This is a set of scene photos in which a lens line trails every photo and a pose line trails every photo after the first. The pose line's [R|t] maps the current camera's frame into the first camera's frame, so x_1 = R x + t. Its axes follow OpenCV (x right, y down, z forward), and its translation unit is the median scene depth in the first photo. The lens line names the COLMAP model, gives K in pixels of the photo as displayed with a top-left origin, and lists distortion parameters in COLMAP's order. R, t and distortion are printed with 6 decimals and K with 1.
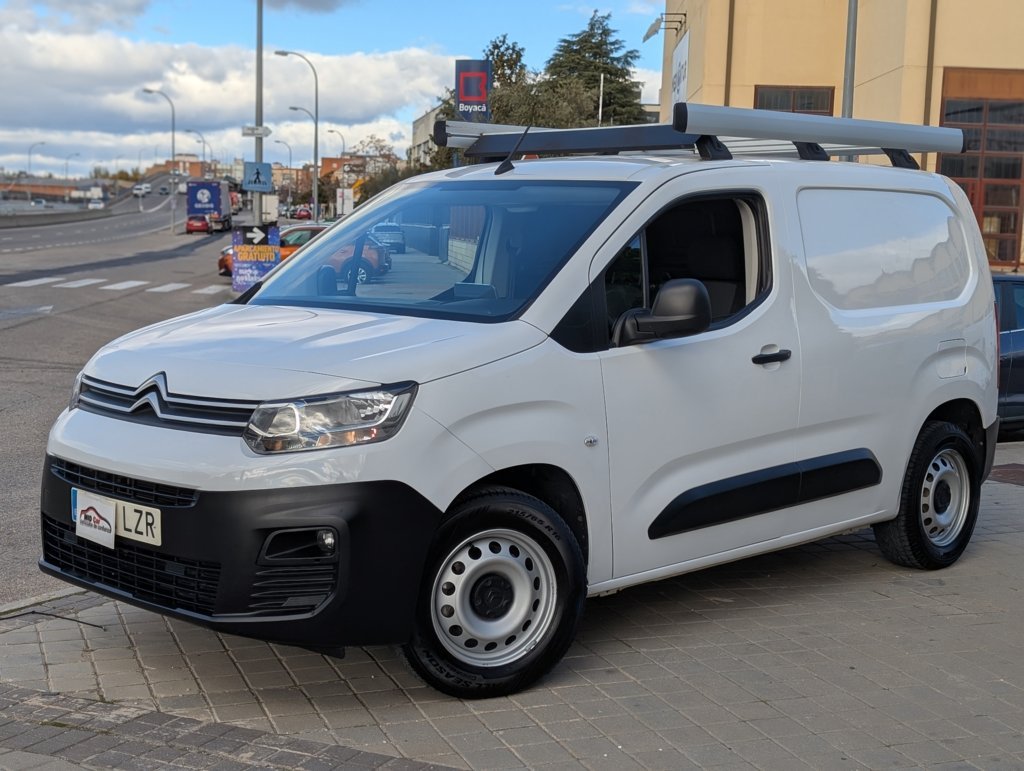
lens RADIAL K [[1465.4, 0, 516.6], [0, 1465.4, 385.7], [0, 0, 1]] dist [0.205243, -0.958371]
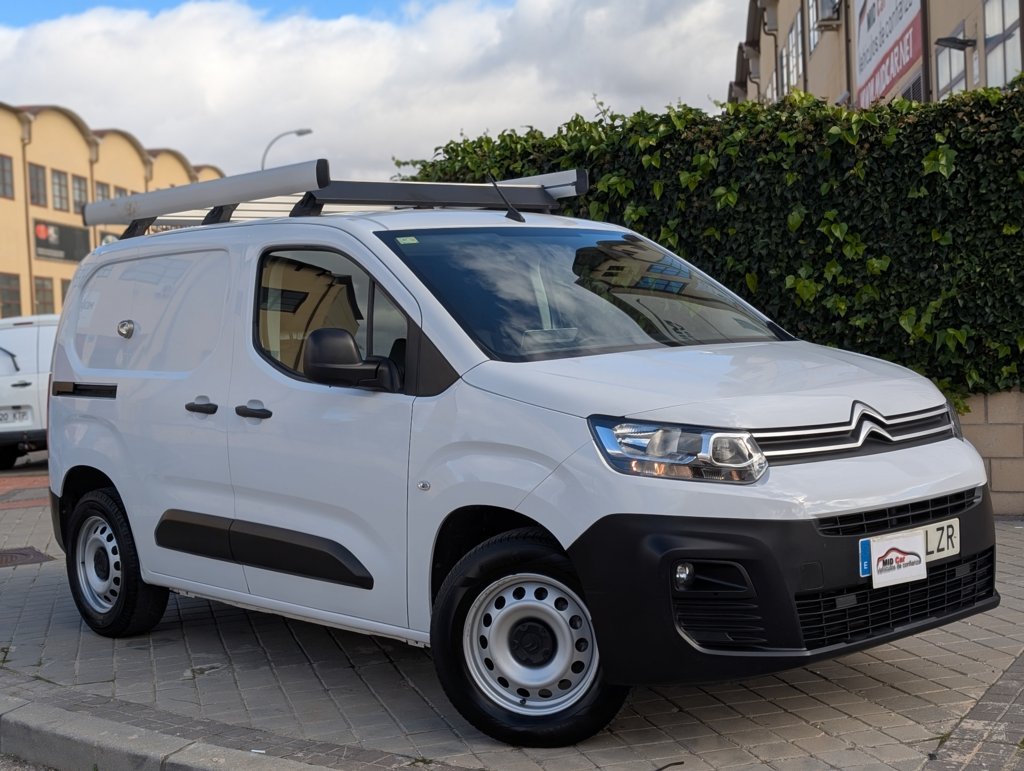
lens RADIAL K [[1465.4, 0, 516.6], [0, 1465.4, 385.7], [0, 0, 1]] dist [0.205243, -0.958371]
pose [[0.069094, -0.061304, 0.995725, -1.249035], [0.152564, 0.987019, 0.050181, -0.104180], [-0.985875, 0.148444, 0.077550, 1.166505]]
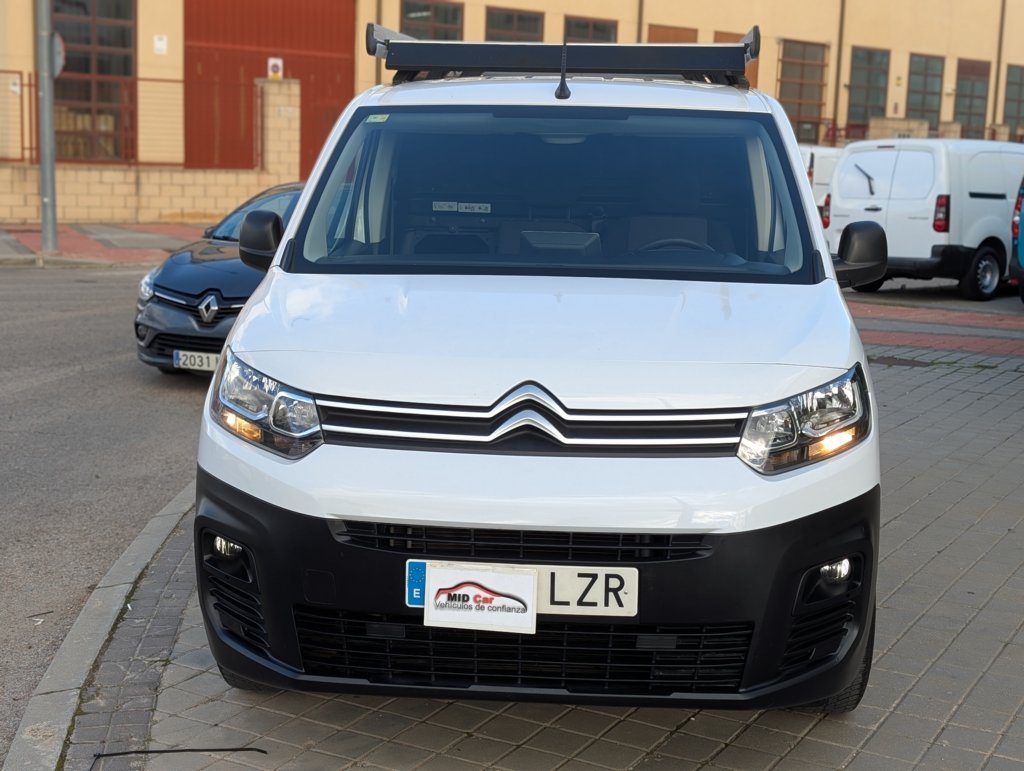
lens RADIAL K [[1465.4, 0, 516.6], [0, 1465.4, 385.7], [0, 0, 1]] dist [0.205243, -0.958371]
pose [[0.768055, -0.107705, 0.631261, -0.715064], [0.061974, 0.993629, 0.094127, -0.077094], [-0.637377, -0.033173, 0.769837, 0.456392]]
